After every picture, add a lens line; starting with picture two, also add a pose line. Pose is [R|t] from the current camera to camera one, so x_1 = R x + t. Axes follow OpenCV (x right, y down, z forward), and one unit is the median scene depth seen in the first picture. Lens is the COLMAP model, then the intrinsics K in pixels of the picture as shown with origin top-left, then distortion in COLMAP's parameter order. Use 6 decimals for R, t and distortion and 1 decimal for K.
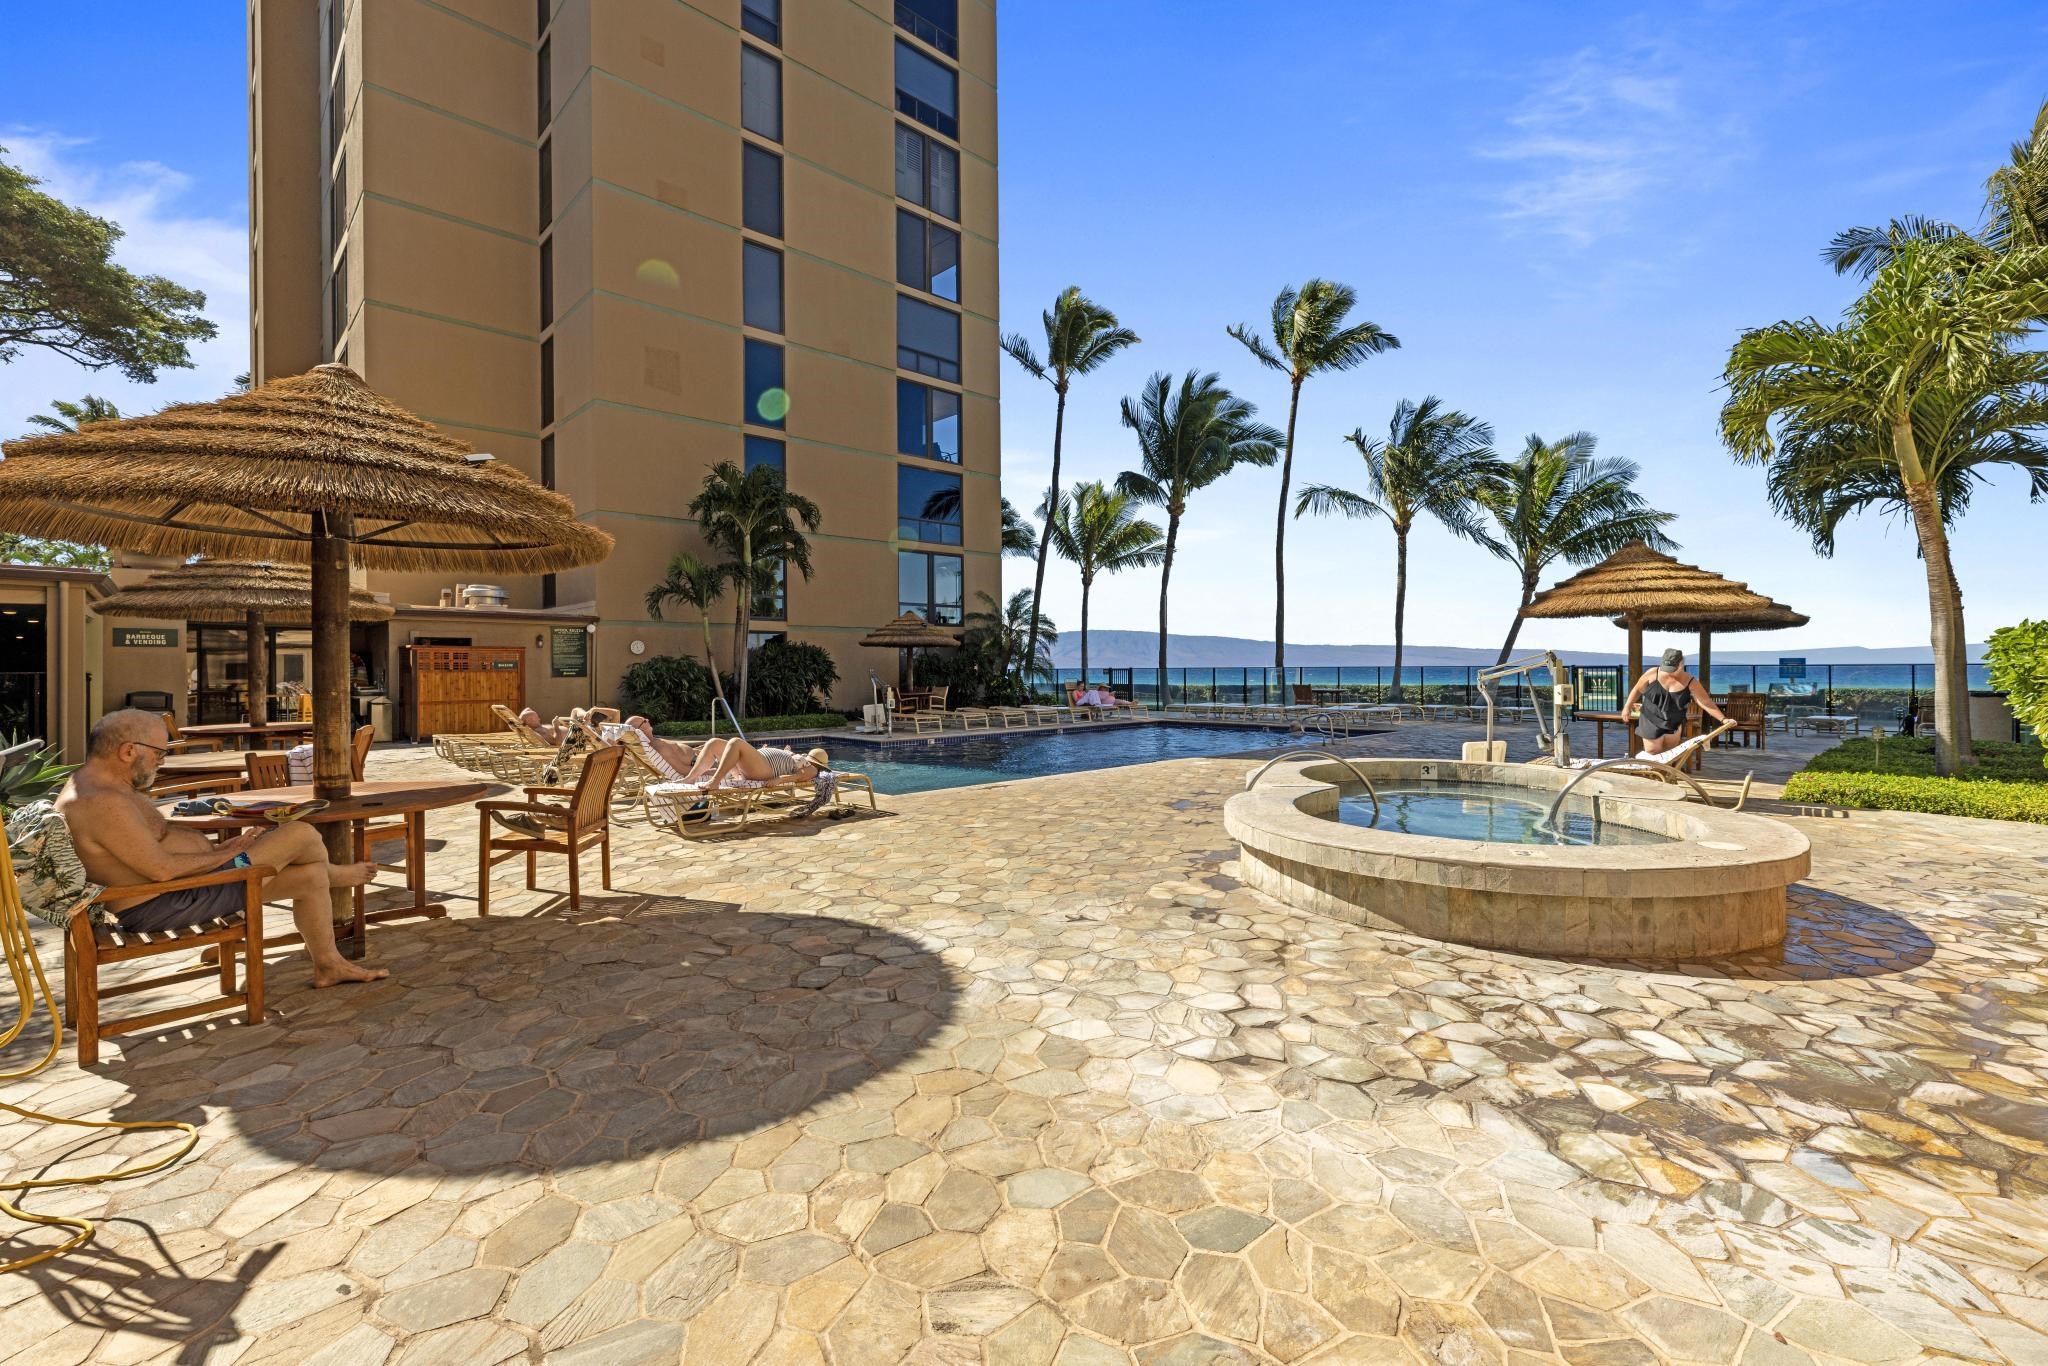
lens RADIAL K [[877.9, 0, 1023.4], [0, 877.9, 679.7], [0, 0, 1]] dist [0.001011, 0.000345]
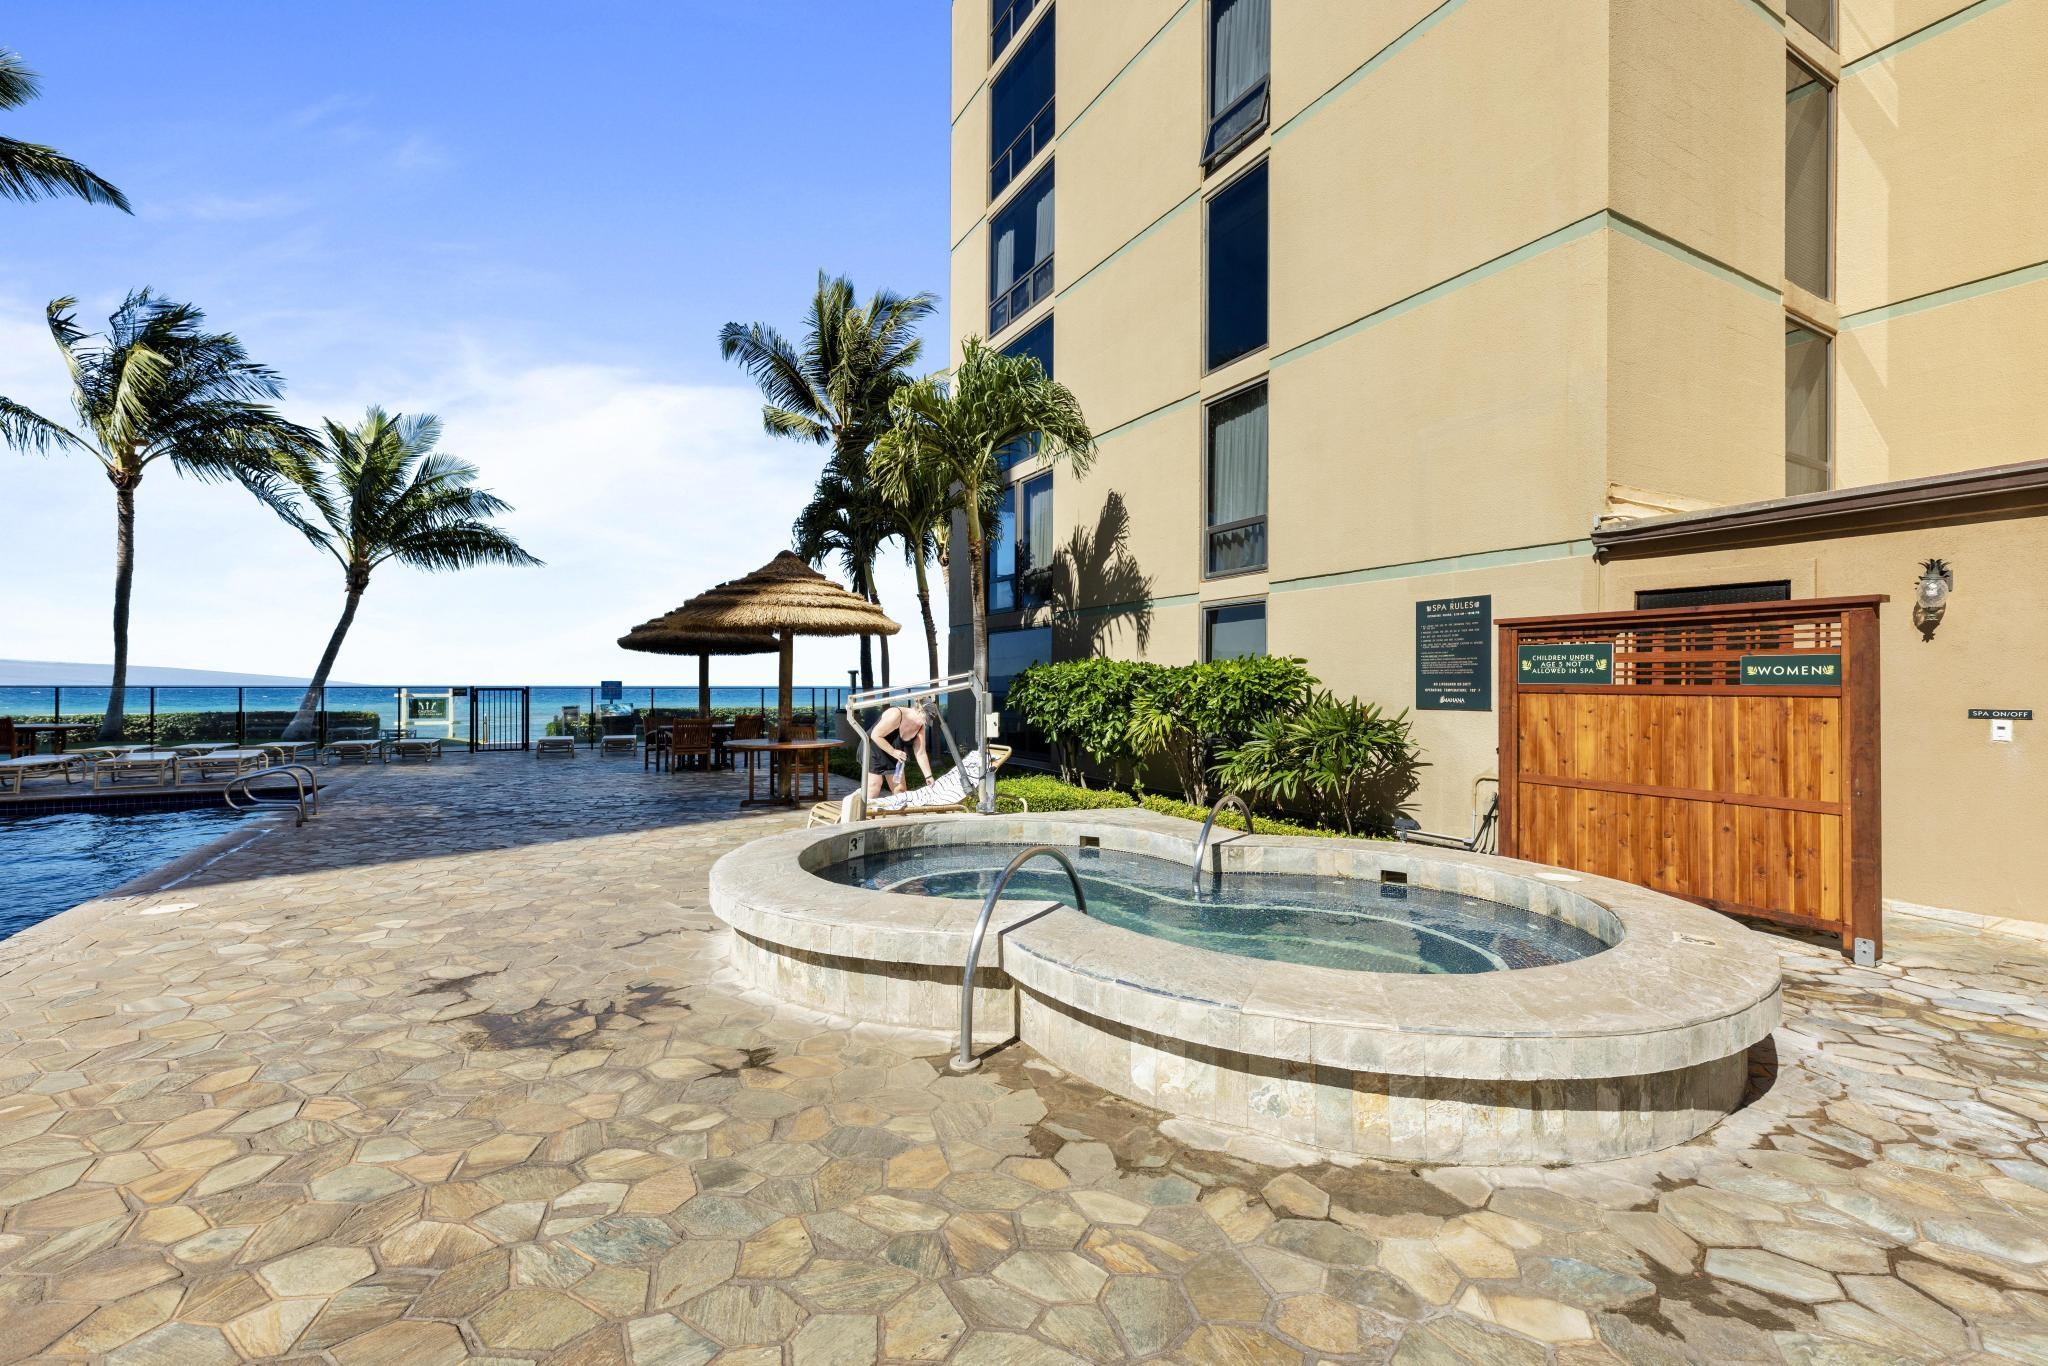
lens RADIAL K [[877.9, 0, 1016.0], [0, 877.9, 683.0], [0, 0, 1]] dist [0.001011, 0.000345]
pose [[0.252142, 0.009862, 0.967640, -0.314288], [0.009158, 0.999879, -0.012577, -0.021578], [-0.967647, 0.012033, 0.252021, 1.362099]]
